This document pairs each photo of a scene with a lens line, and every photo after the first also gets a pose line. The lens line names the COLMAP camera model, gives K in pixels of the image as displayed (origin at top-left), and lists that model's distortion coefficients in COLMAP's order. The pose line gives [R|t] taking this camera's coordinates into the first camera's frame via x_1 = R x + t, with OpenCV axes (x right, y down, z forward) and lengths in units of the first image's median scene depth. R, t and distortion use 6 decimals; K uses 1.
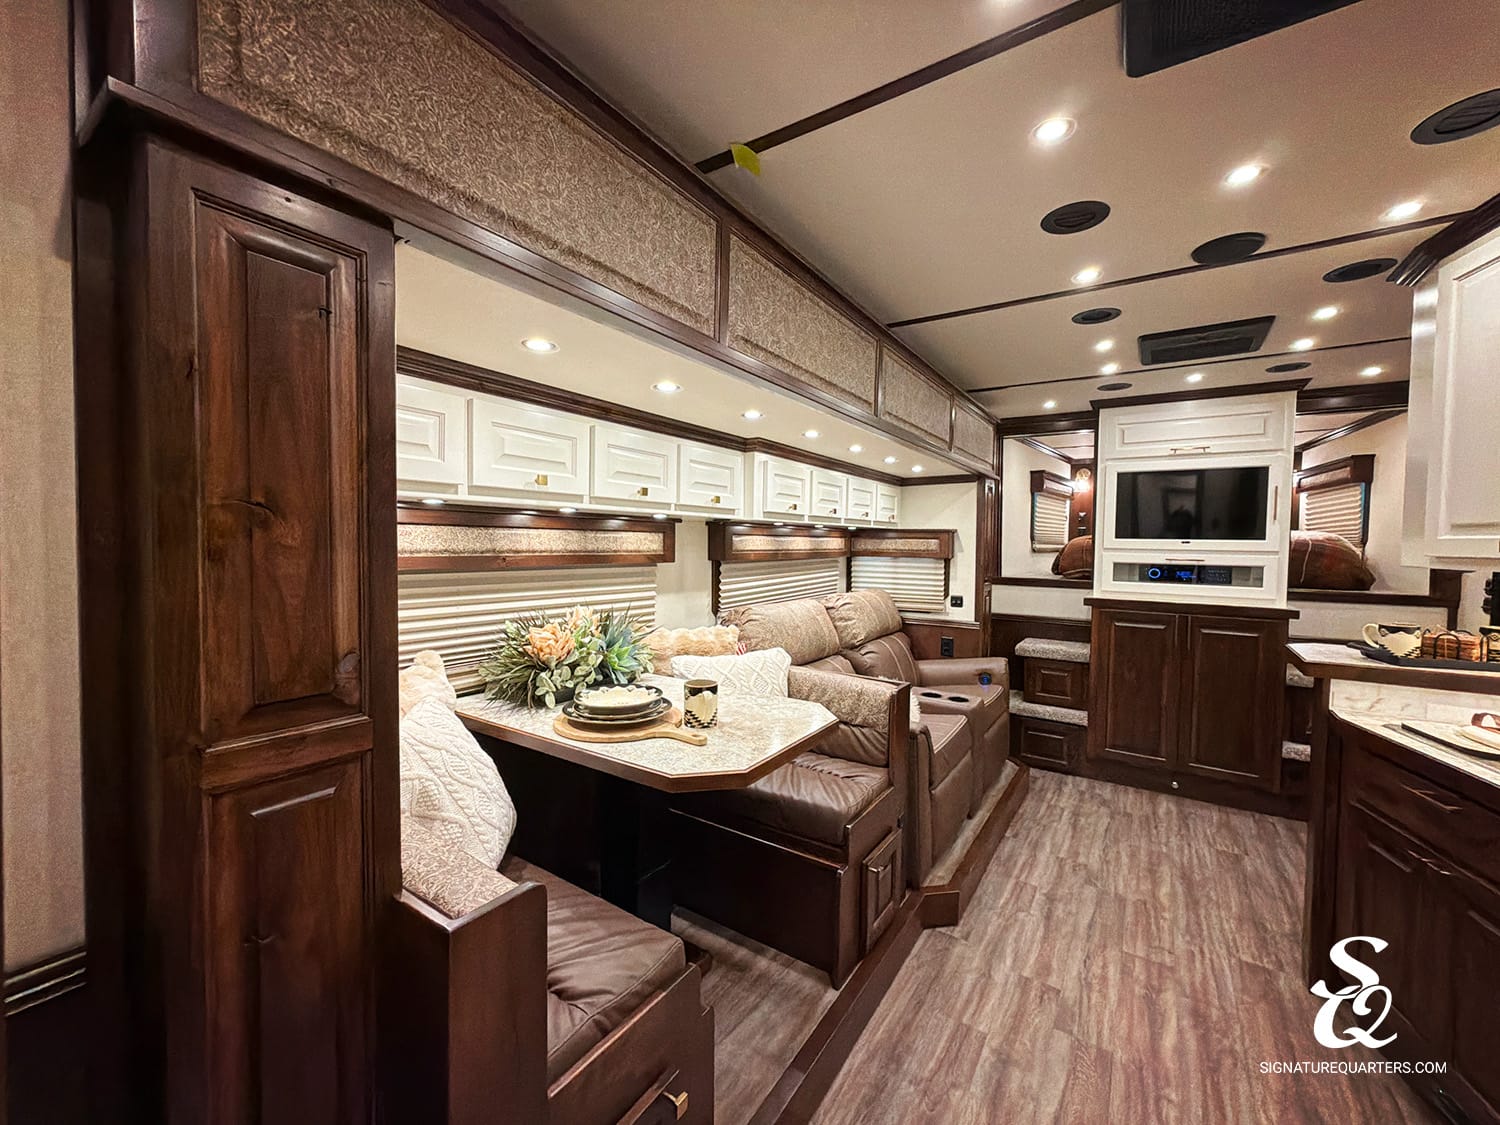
lens RADIAL K [[597.6, 0, 747.6], [0, 597.6, 561.4], [0, 0, 1]] dist [-0.003047, 0.000555]
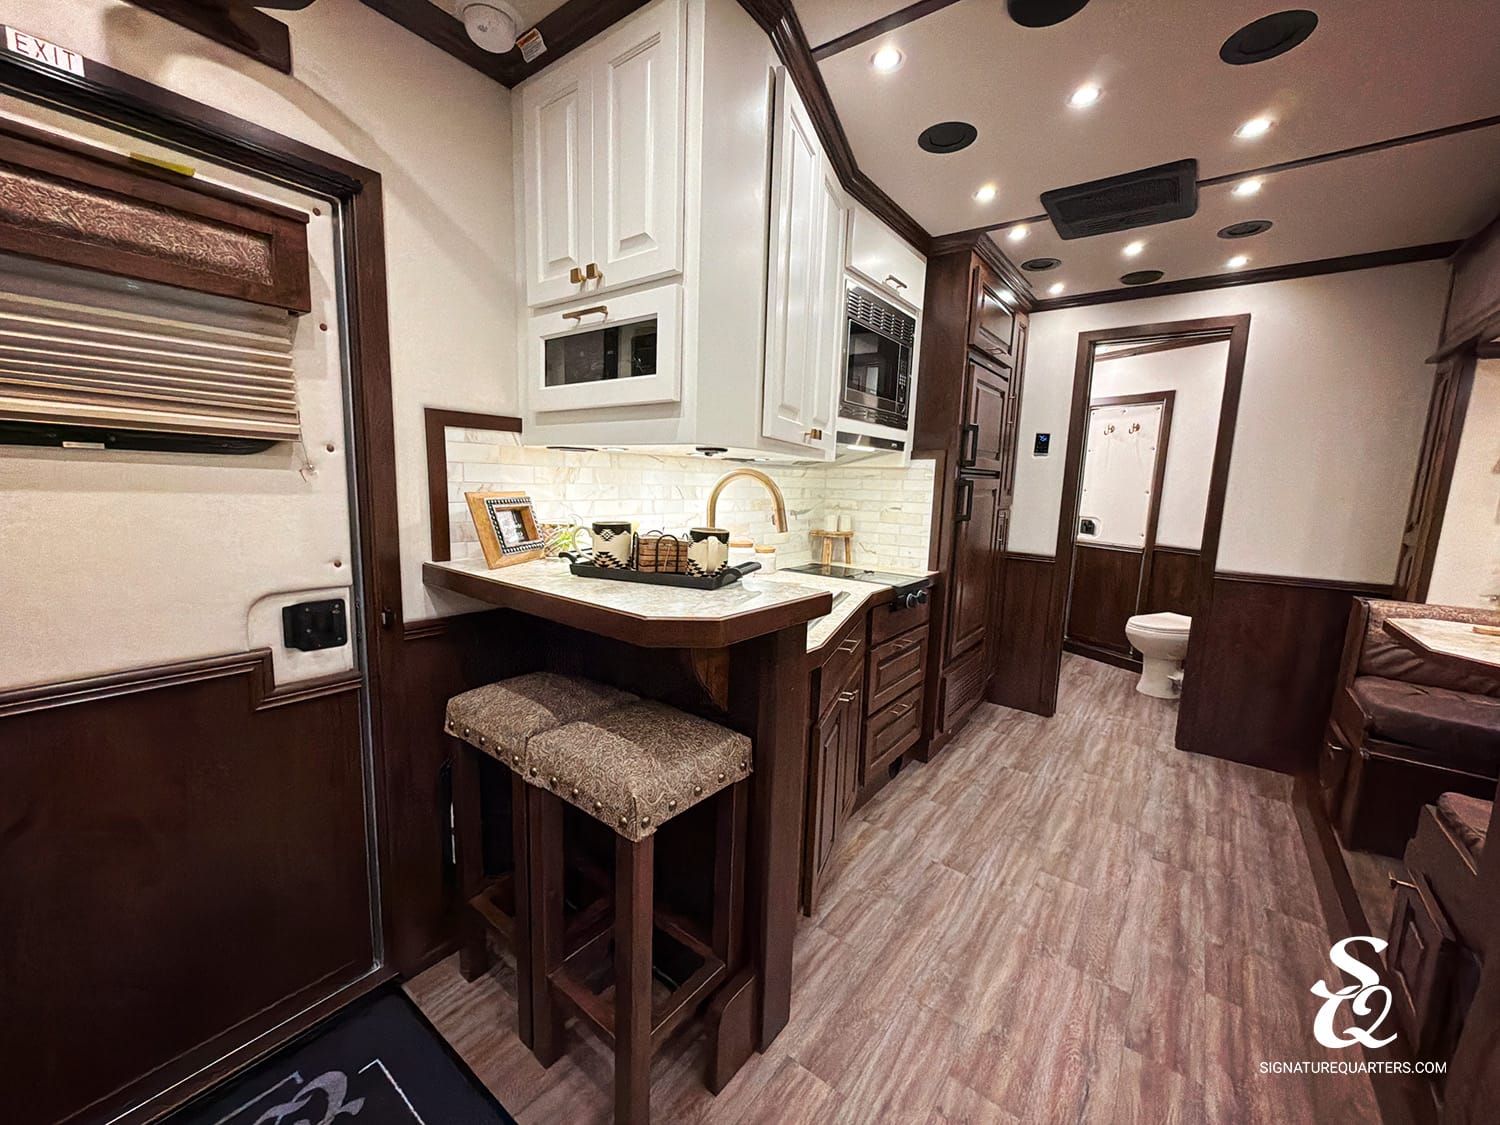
lens RADIAL K [[597.6, 0, 747.2], [0, 597.6, 563.5], [0, 0, 1]] dist [-0.003047, 0.000555]
pose [[-0.997394, -0.054838, 0.046885, 0.872989], [-0.045794, 0.983333, 0.175953, 0.017515], [-0.055752, 0.173347, -0.983281, 1.454054]]
